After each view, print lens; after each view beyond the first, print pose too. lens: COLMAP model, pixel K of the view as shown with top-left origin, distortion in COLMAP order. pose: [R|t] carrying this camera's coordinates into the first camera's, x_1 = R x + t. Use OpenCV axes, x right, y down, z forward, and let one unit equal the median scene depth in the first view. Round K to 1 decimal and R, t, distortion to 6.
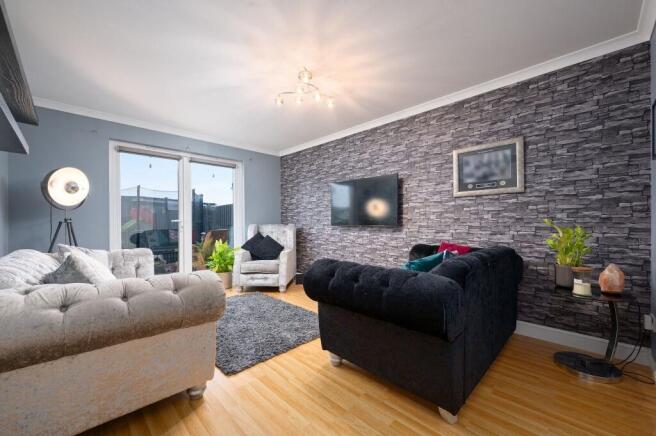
lens RADIAL K [[266.1, 0, 333.9], [0, 266.1, 220.2], [0, 0, 1]] dist [0.008048, -0.000871]
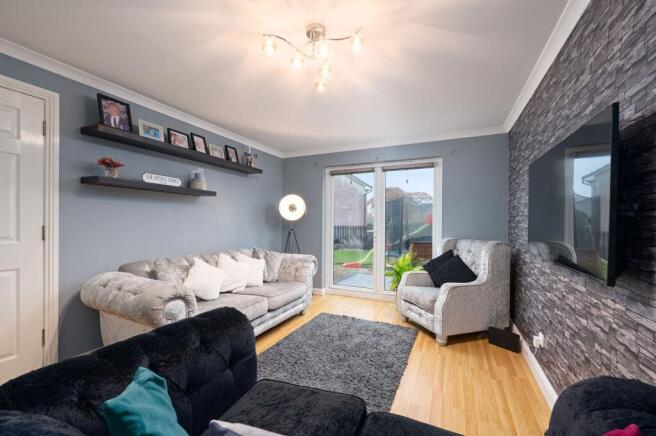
lens RADIAL K [[266.1, 0, 330.5], [0, 266.1, 223.7], [0, 0, 1]] dist [0.008048, -0.000871]
pose [[0.327698, 0.008278, -0.944746, 0.347363], [-0.002445, 0.999966, 0.007914, -0.034789], [0.944779, -0.000284, 0.327707, 0.528259]]
